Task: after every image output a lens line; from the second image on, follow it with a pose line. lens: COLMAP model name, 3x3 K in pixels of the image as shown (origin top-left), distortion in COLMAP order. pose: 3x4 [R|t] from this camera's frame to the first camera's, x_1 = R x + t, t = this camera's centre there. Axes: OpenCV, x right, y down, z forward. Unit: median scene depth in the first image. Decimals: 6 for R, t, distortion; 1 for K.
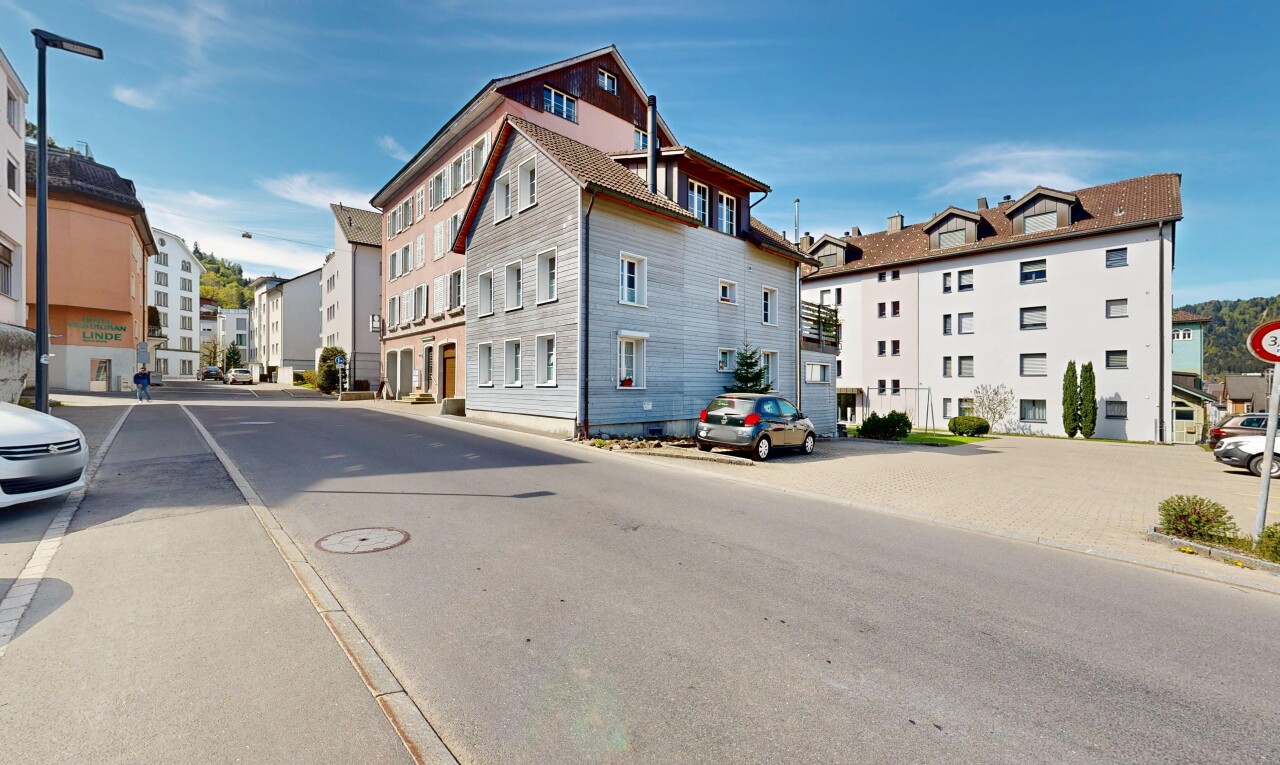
lens RADIAL K [[496.4, 0, 640.6], [0, 496.4, 385.2], [0, 0, 1]] dist [0.011077, -0.000014]
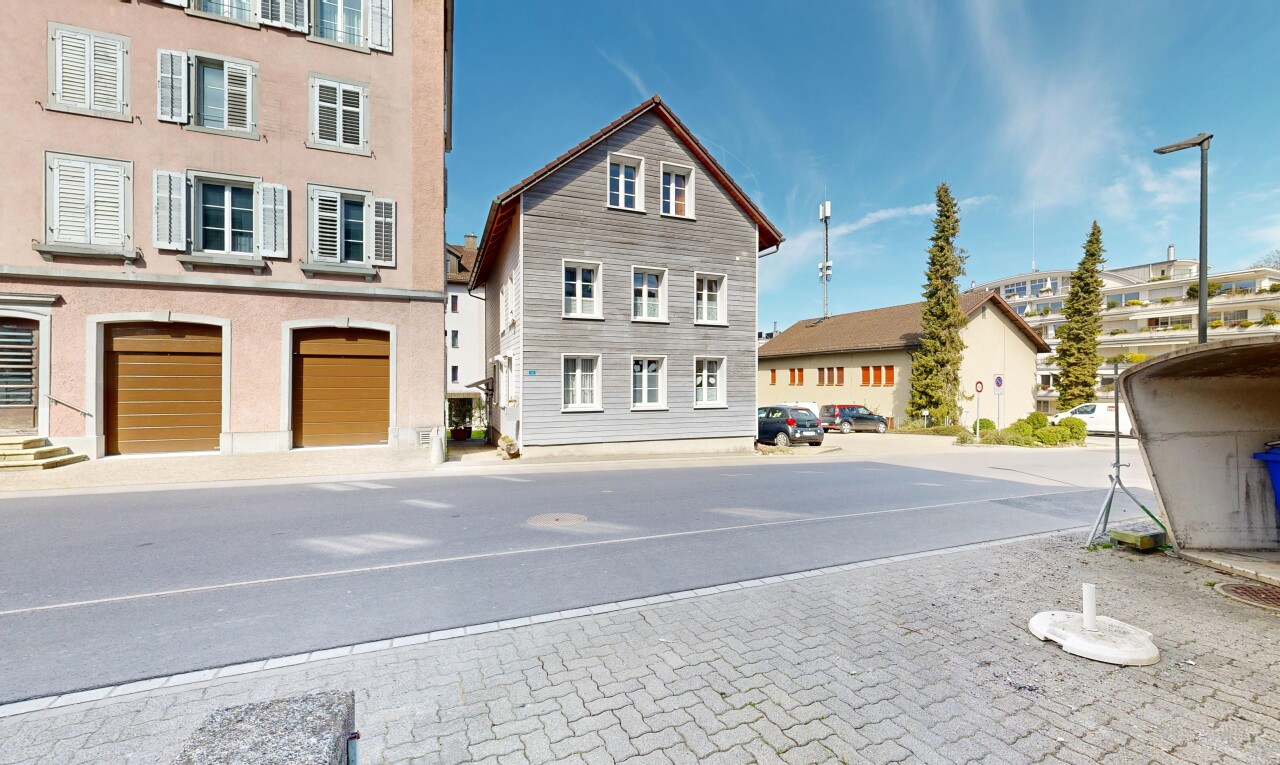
lens RADIAL K [[496.4, 0, 641.1], [0, 496.4, 383.1], [0, 0, 1]] dist [0.011077, -0.000014]
pose [[0.358509, -0.000202, 0.933526, -1.041704], [-0.002014, 0.999997, 0.000990, -0.042925], [-0.933524, -0.002235, 0.358508, 0.681115]]
